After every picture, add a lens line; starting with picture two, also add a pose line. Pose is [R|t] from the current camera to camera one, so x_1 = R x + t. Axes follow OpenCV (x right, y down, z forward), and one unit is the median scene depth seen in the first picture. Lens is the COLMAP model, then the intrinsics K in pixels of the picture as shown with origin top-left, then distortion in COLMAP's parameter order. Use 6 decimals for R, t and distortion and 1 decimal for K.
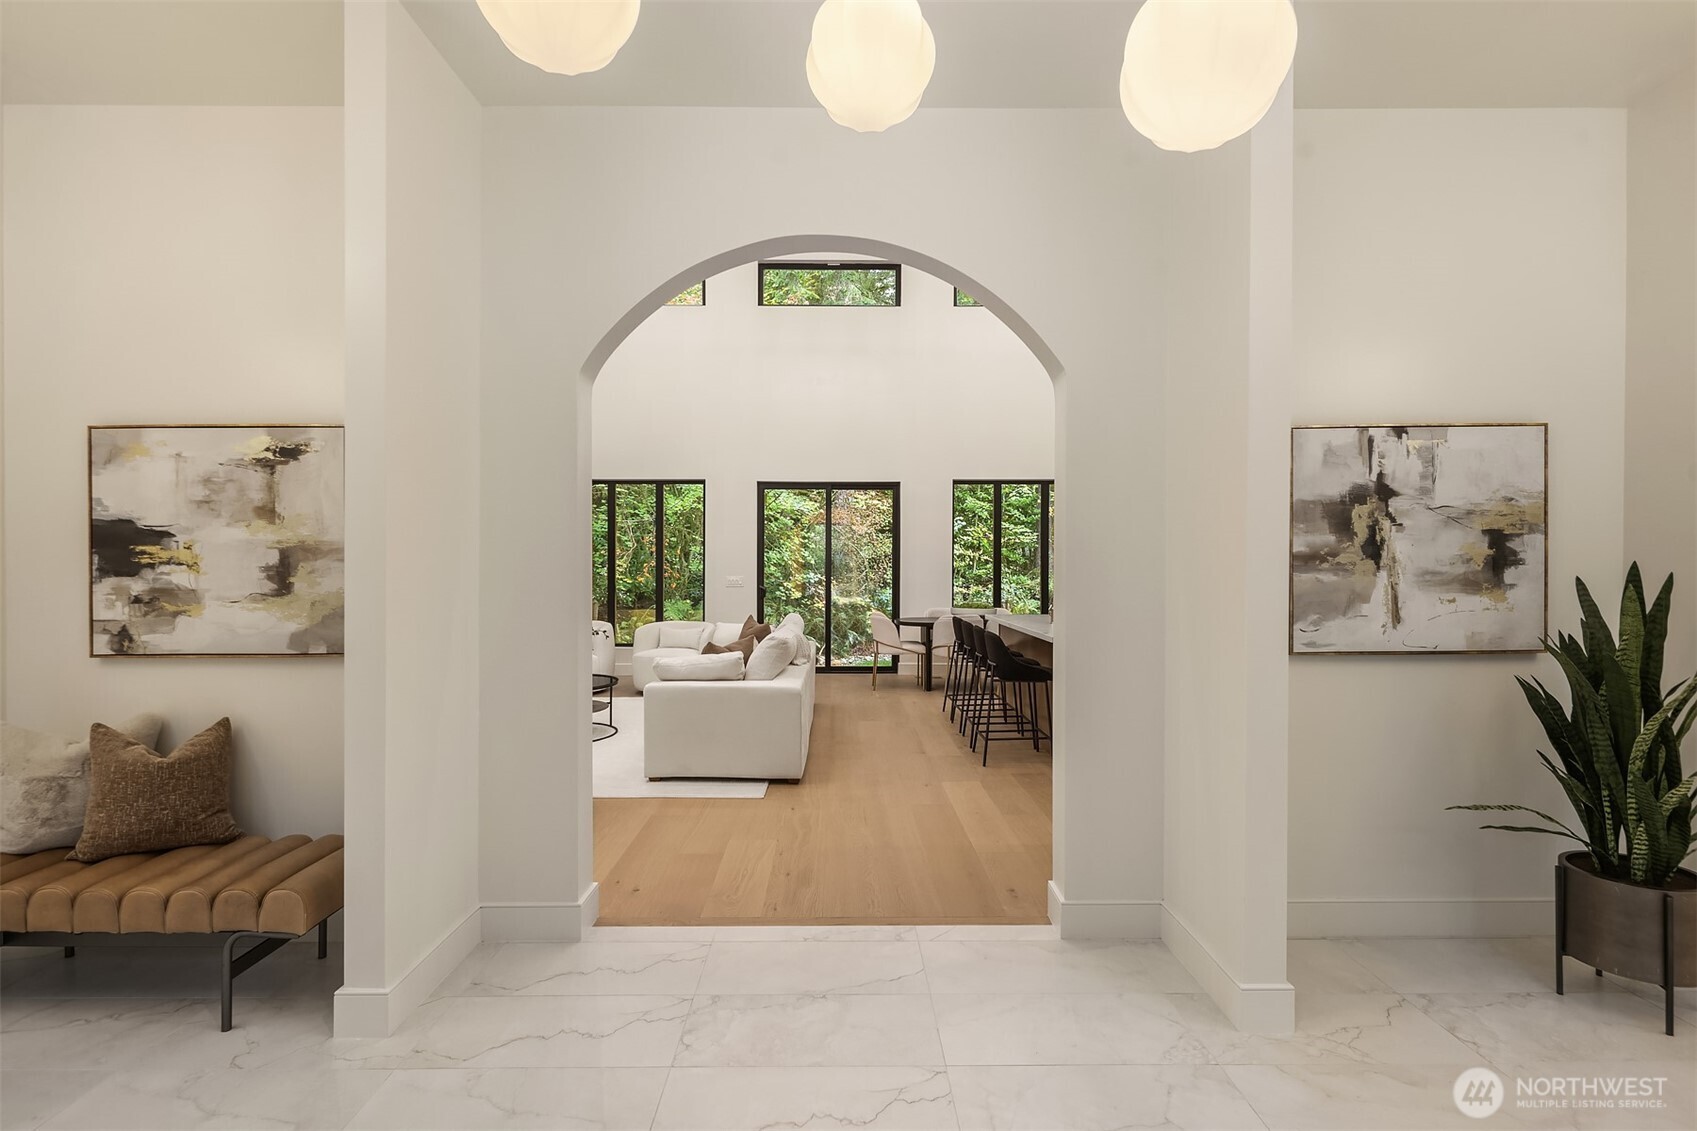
lens RADIAL K [[823.7, 0, 848.5], [0, 823.7, 565.5], [0, 0, 1]] dist [0.000127, -0.000014]
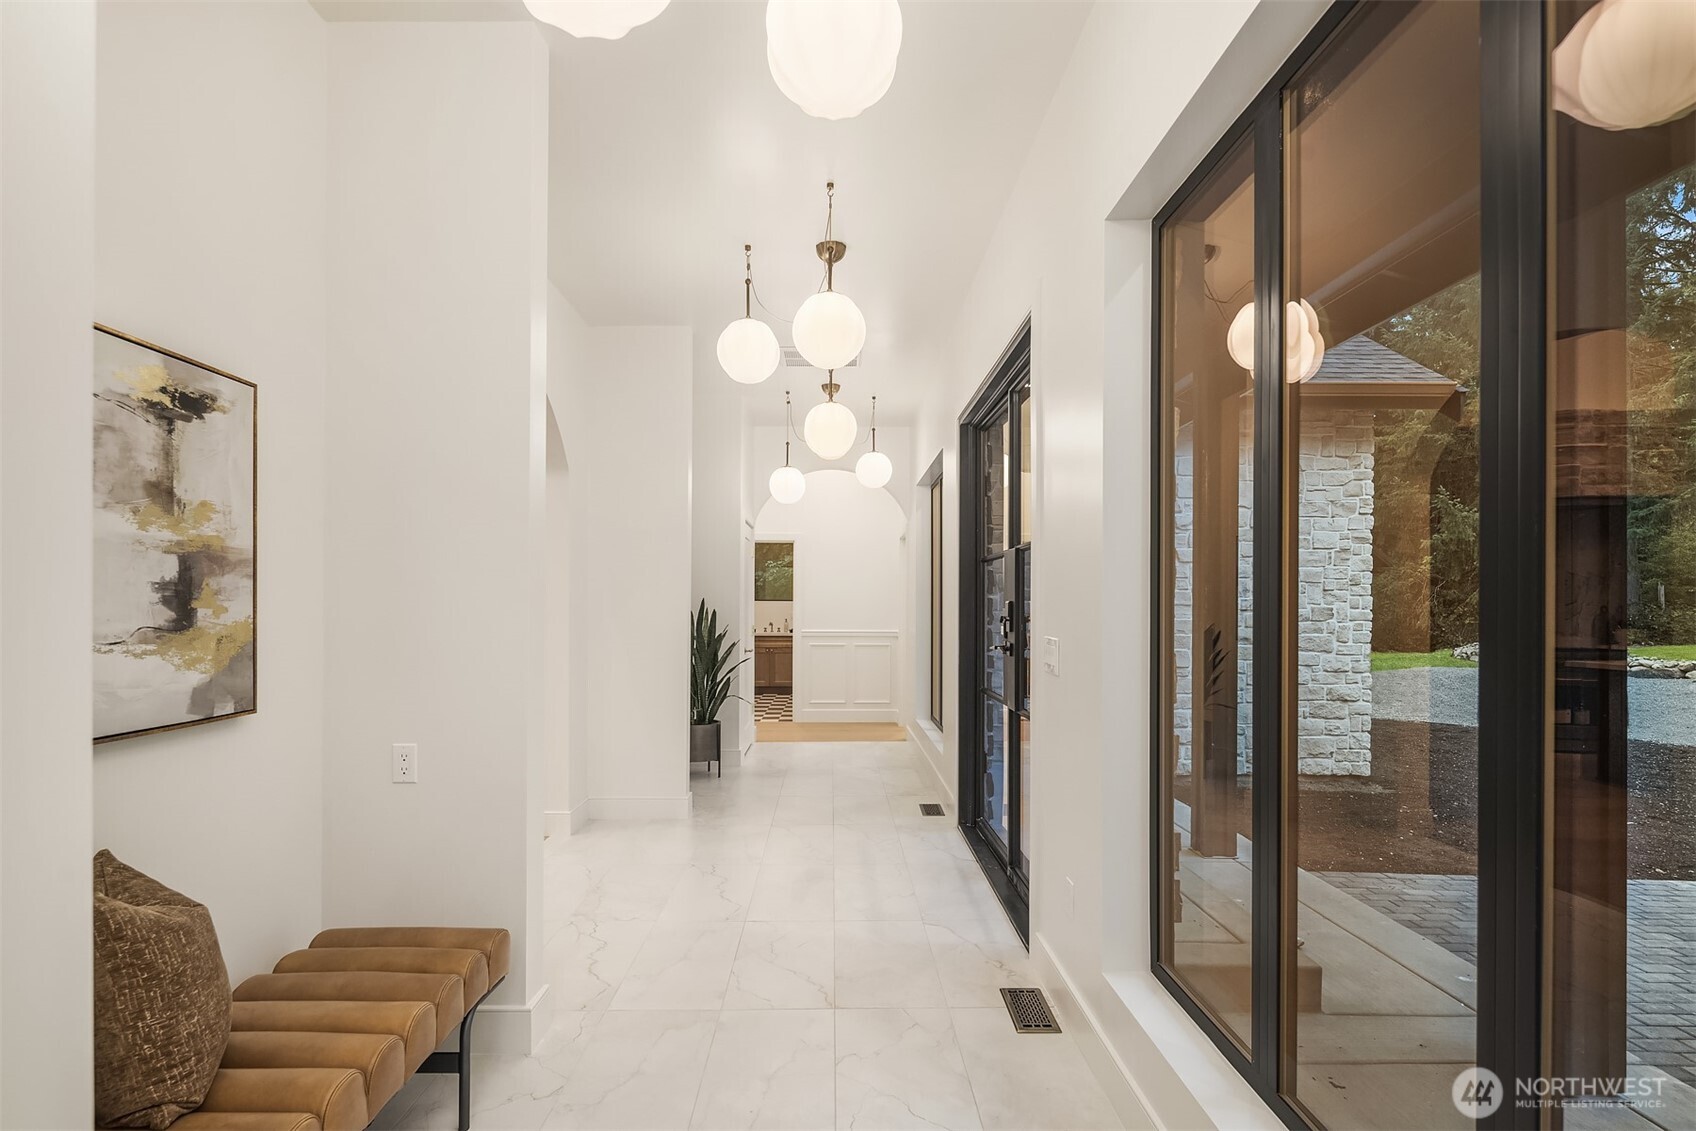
lens RADIAL K [[840.6, 0, 848.2], [0, 840.6, 603.8], [0, 0, 1]] dist [0.000009, -0.000031]
pose [[-0.016199, 0.001762, 0.999867, -1.333697], [-0.005782, 0.999982, -0.001856, 0.015085], [-0.999852, -0.005811, -0.016188, 0.504260]]
